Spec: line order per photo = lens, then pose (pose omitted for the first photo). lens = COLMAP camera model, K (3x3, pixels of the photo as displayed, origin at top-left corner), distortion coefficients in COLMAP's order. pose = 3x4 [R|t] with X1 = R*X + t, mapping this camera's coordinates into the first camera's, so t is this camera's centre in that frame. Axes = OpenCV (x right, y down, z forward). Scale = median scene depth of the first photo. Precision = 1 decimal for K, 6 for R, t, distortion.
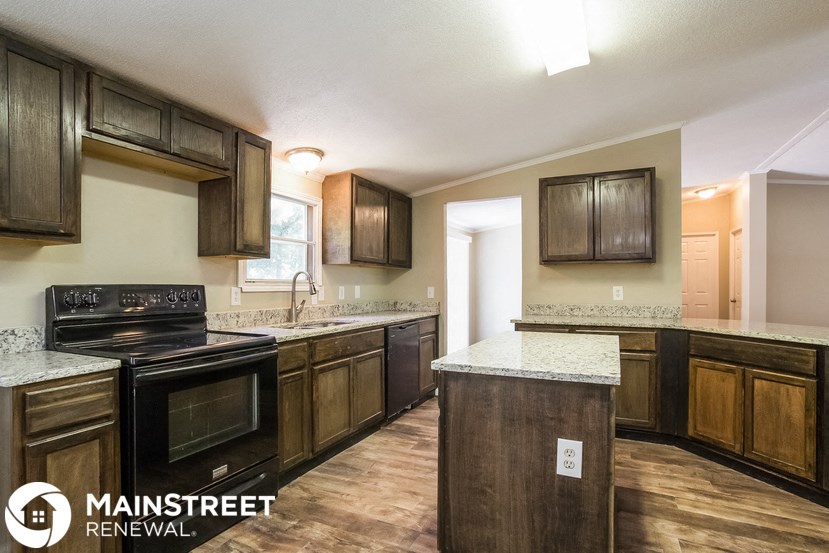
lens RADIAL K [[422.7, 0, 417.2], [0, 422.7, 283.3], [0, 0, 1]] dist [-0.002280, -0.000177]
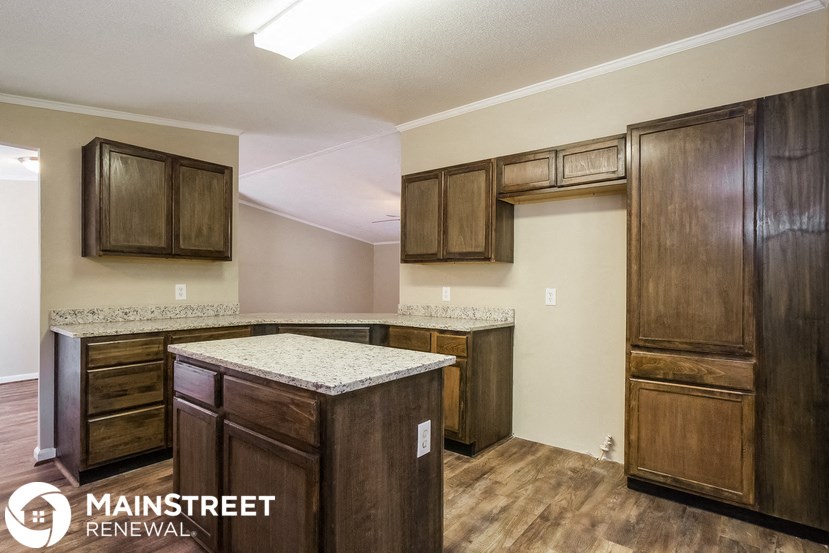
lens RADIAL K [[422.7, 0, 417.2], [0, 422.7, 283.3], [0, 0, 1]] dist [-0.002280, -0.000177]
pose [[0.249399, 0.002952, 0.968396, -0.308297], [-0.010044, 0.999949, -0.000461, 0.000138], [-0.968349, -0.009612, 0.249416, 0.309083]]
